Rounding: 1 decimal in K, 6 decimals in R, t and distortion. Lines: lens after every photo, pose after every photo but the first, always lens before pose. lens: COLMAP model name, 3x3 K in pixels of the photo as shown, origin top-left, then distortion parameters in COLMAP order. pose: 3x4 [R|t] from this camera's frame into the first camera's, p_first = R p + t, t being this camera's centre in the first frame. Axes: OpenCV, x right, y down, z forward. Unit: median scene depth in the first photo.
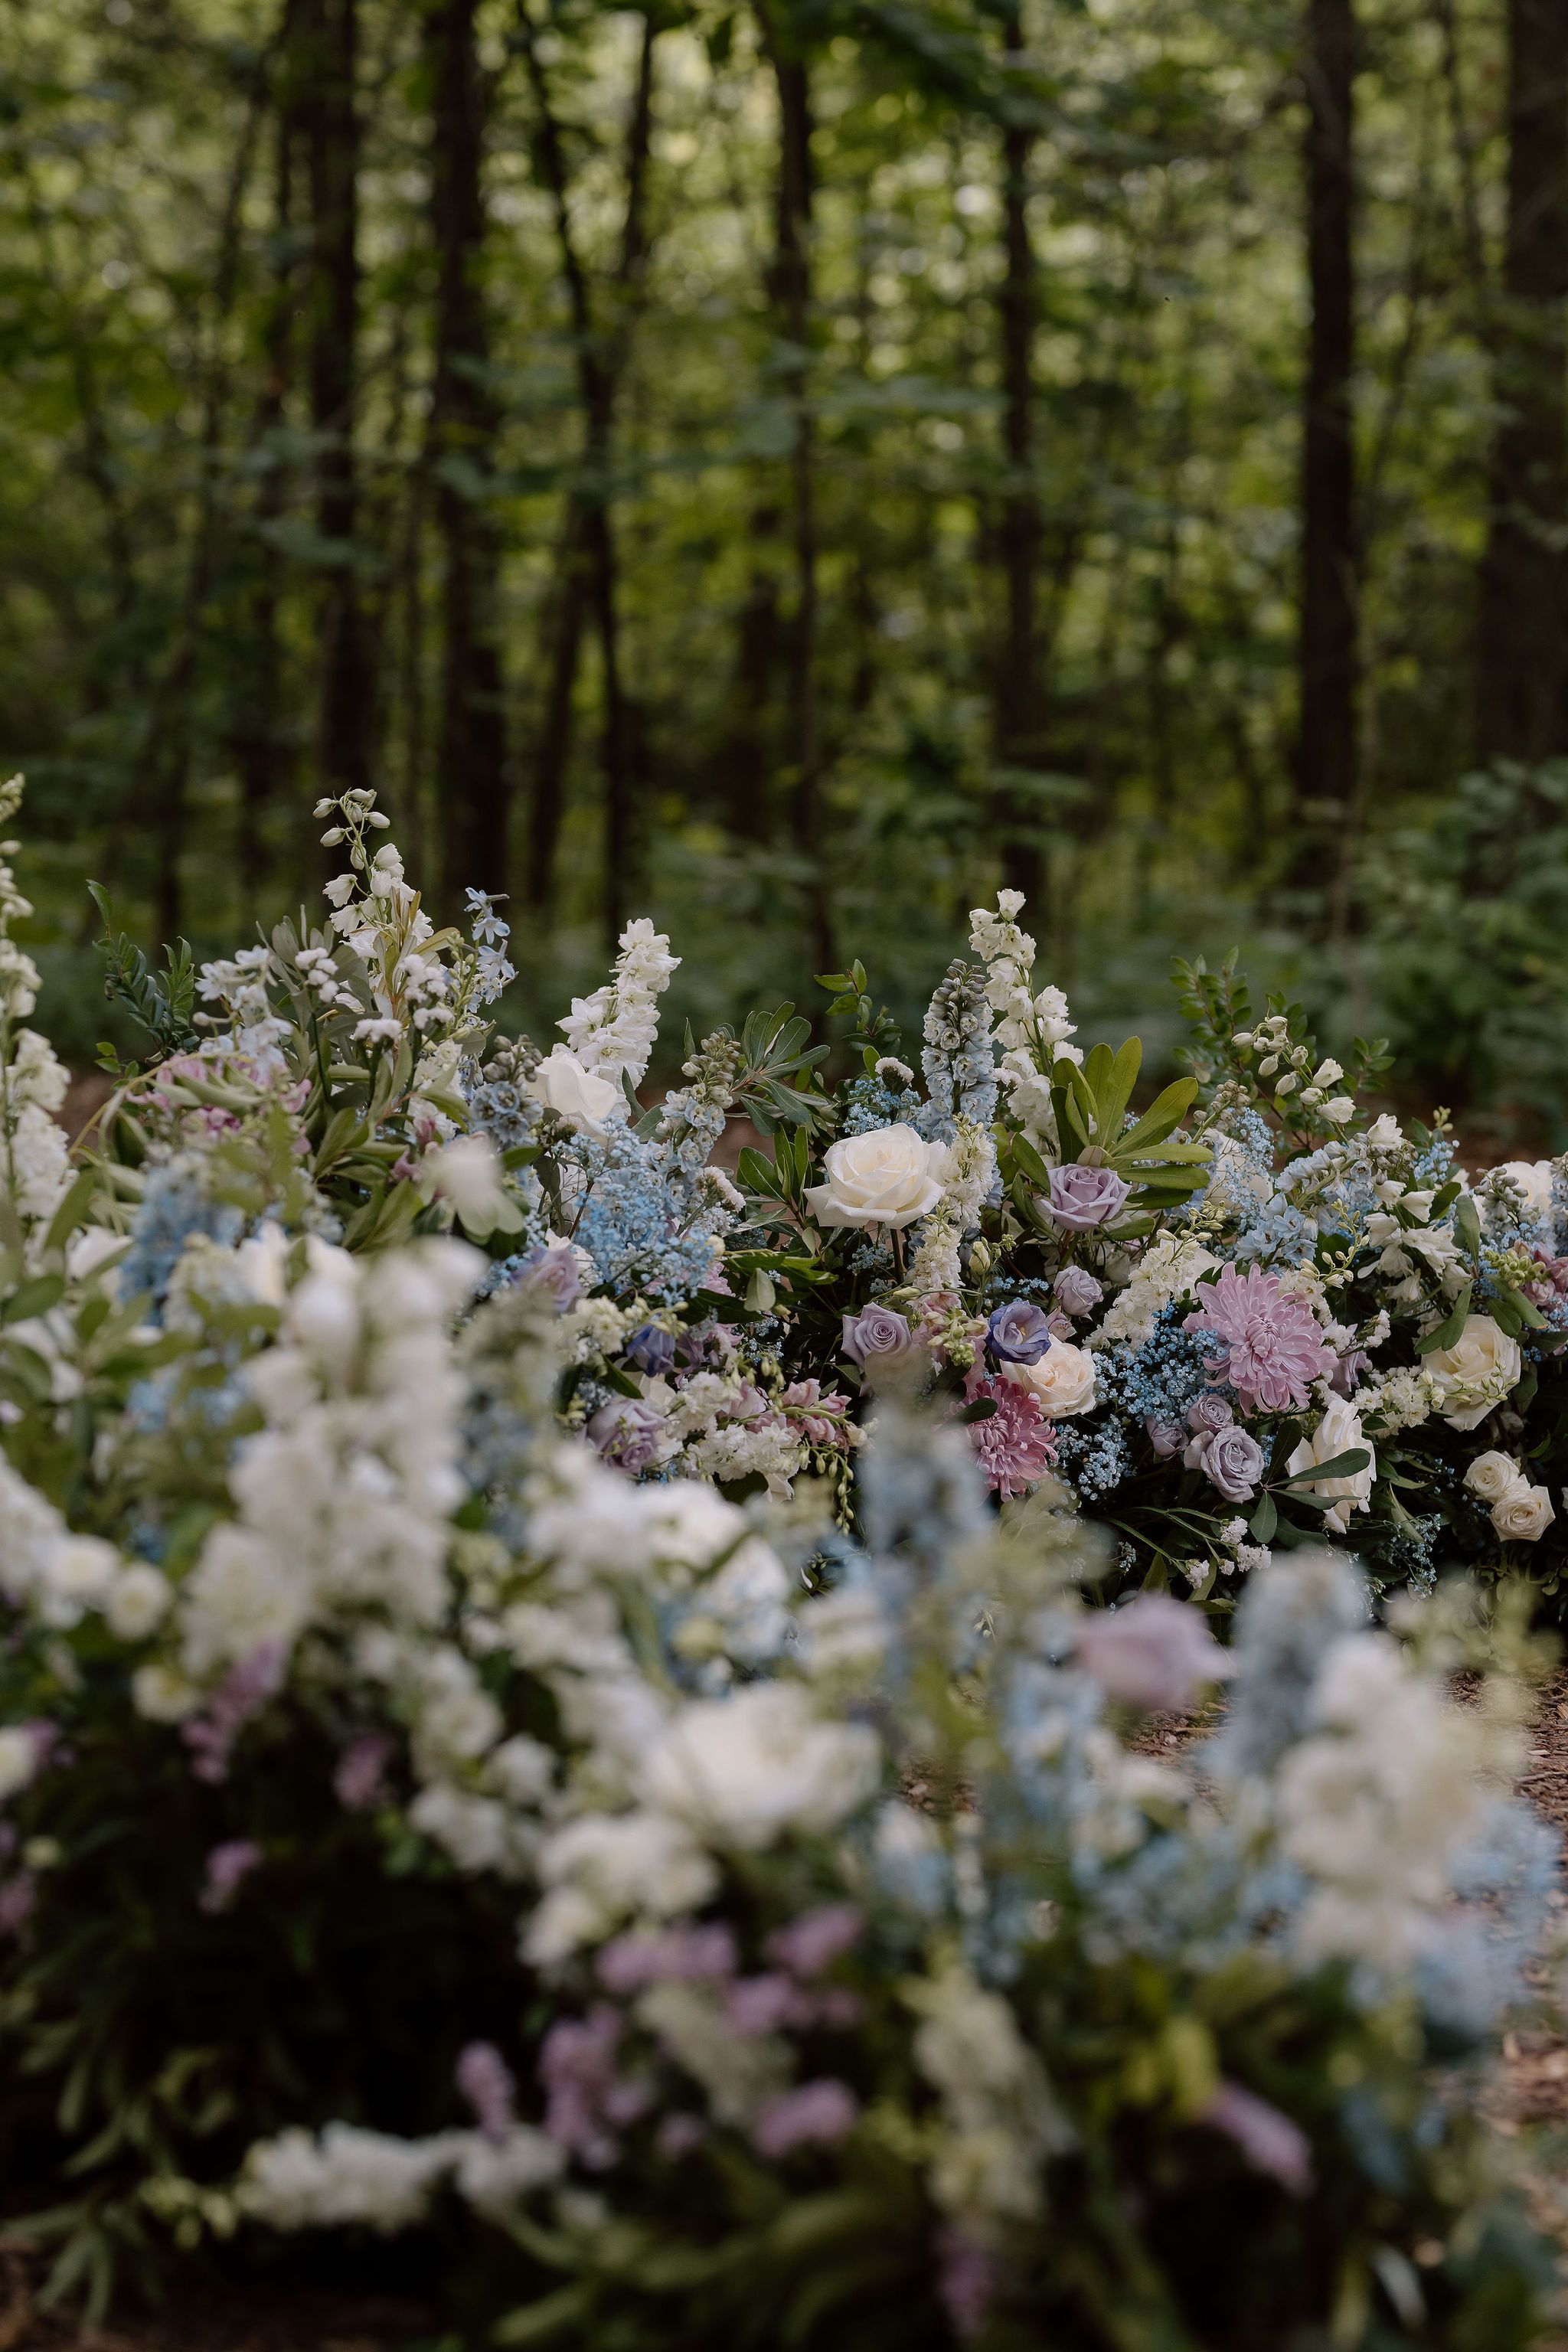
lens RADIAL K [[5514.0, 0, 783.5], [0, 5514.0, 1175.9], [0, 0, 1]] dist [0.028161, -0.133046]
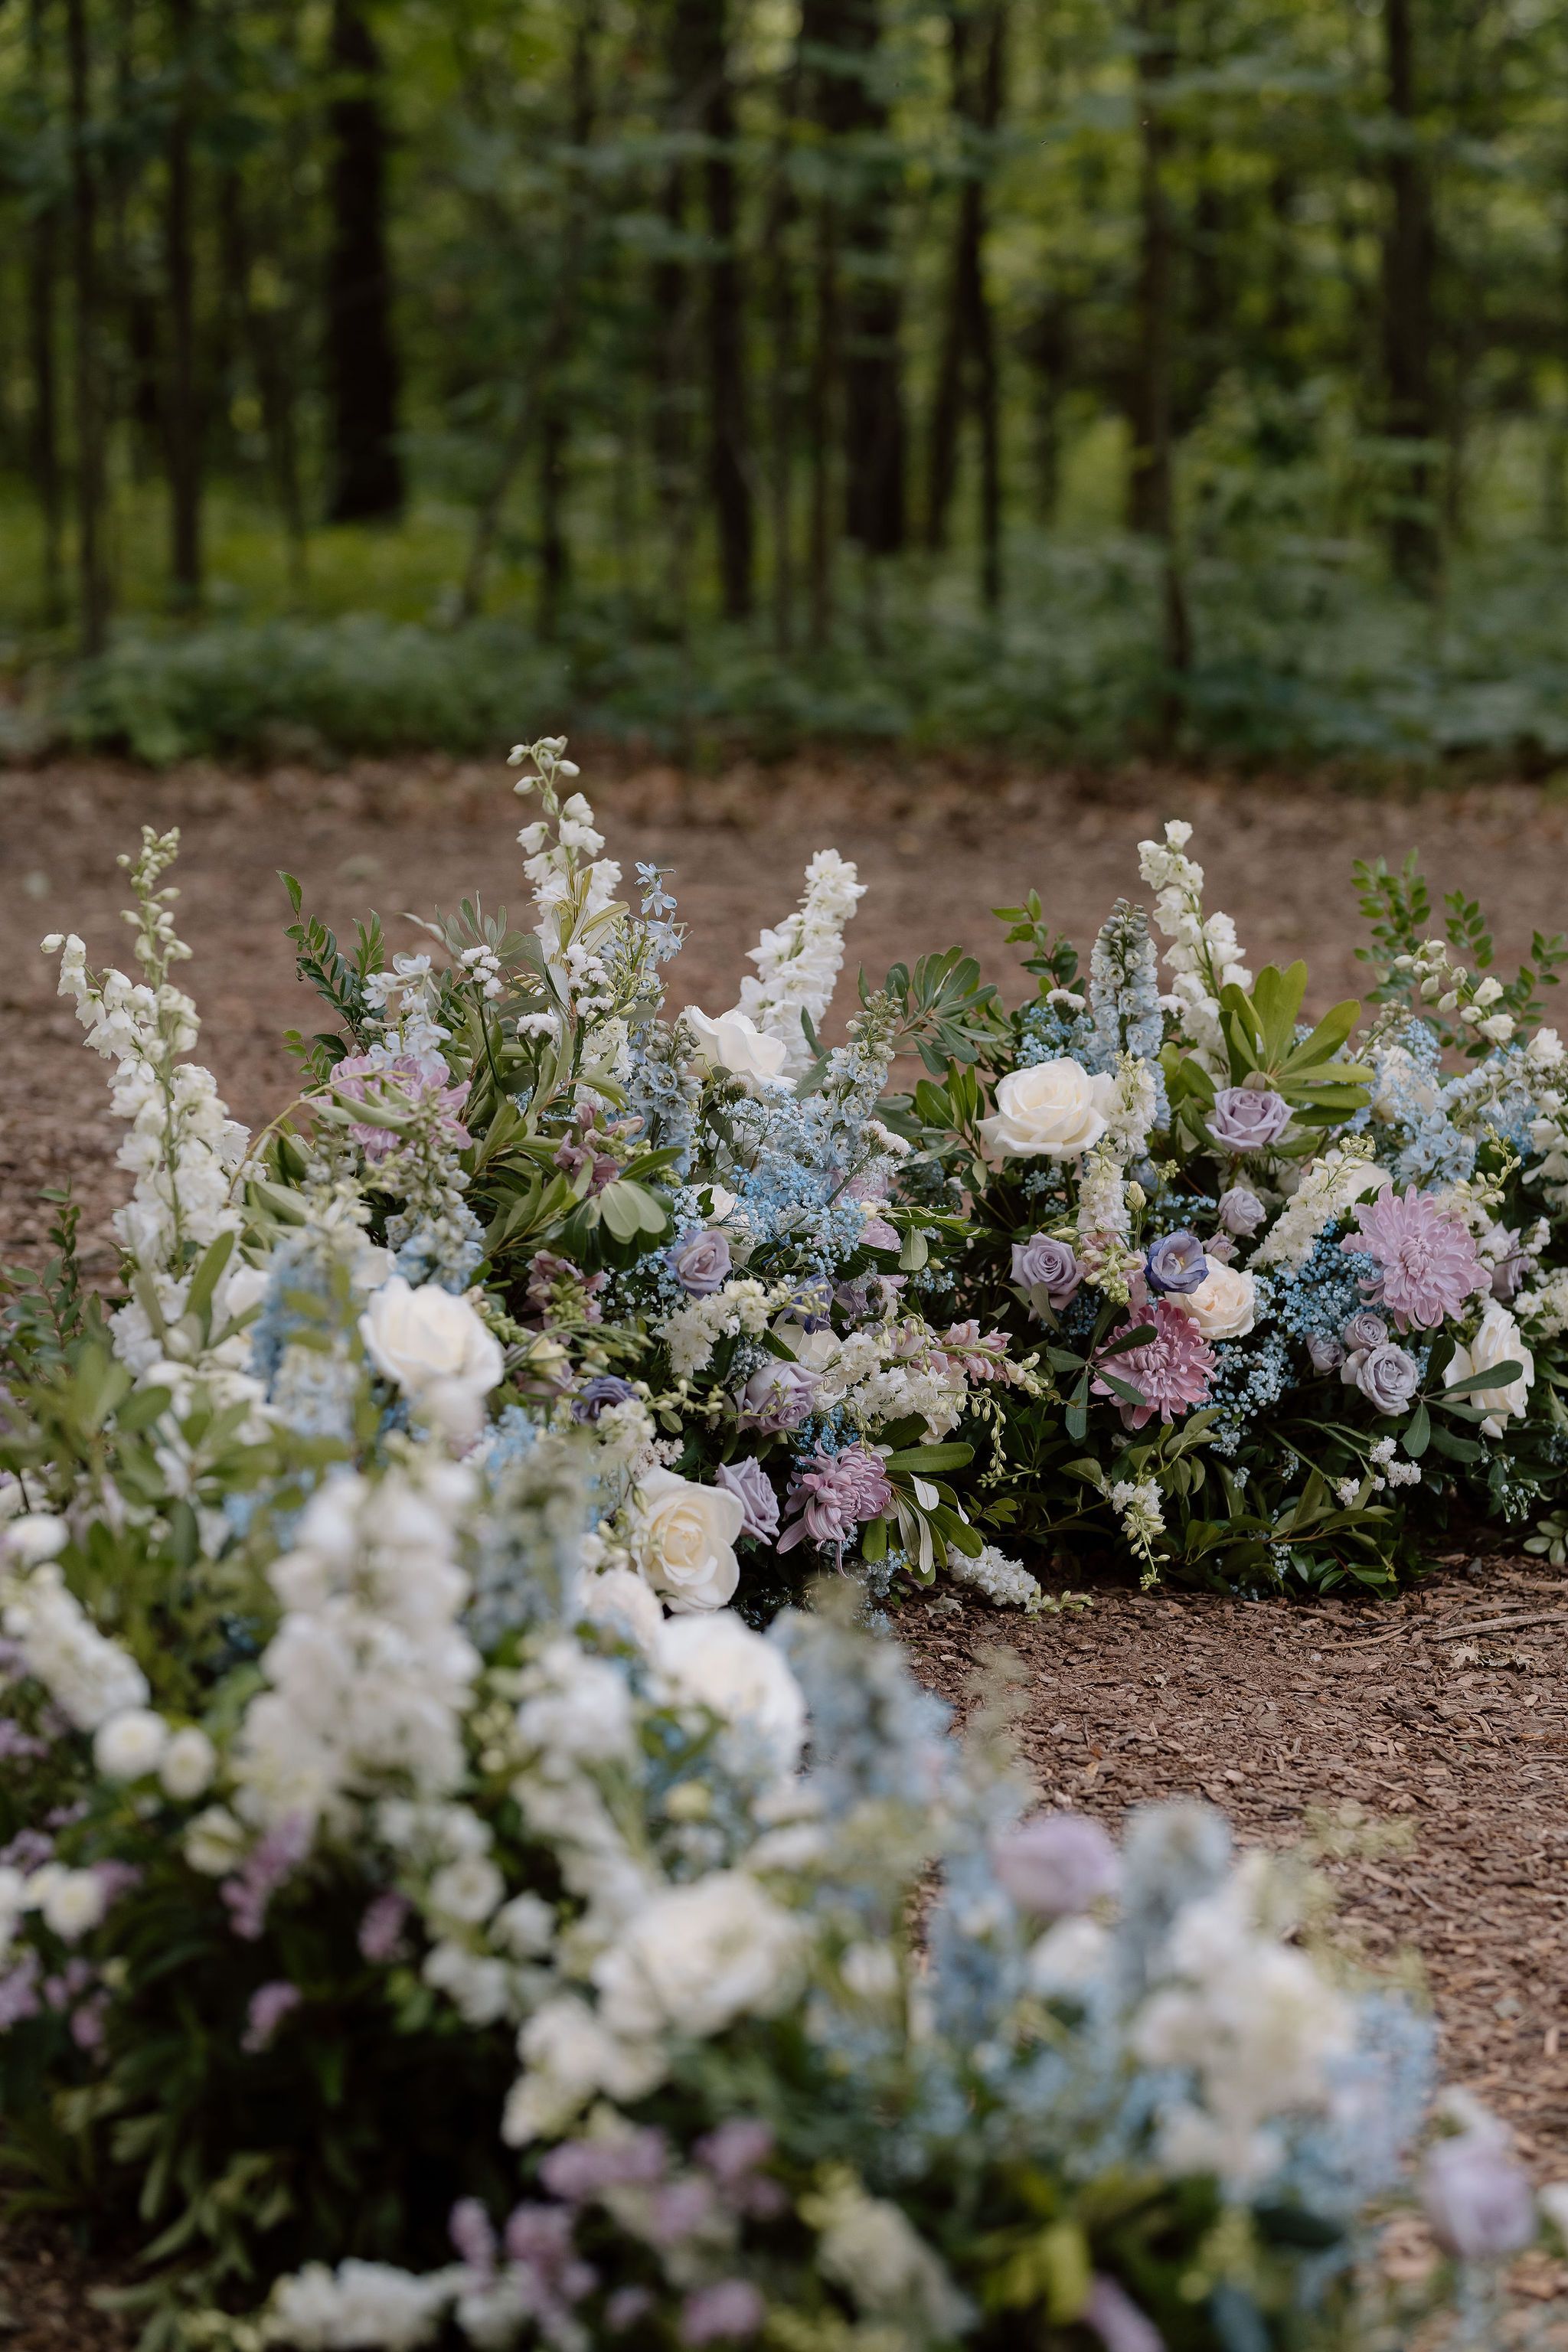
lens RADIAL K [[5514.0, 0, 783.5], [0, 5514.0, 1175.9], [0, 0, 1]] dist [0.028161, -0.133046]
pose [[0.996370, -0.010480, -0.084481, 0.056252], [0.017513, 0.996401, 0.082934, -0.075644], [0.083307, -0.084113, 0.992968, -0.047500]]
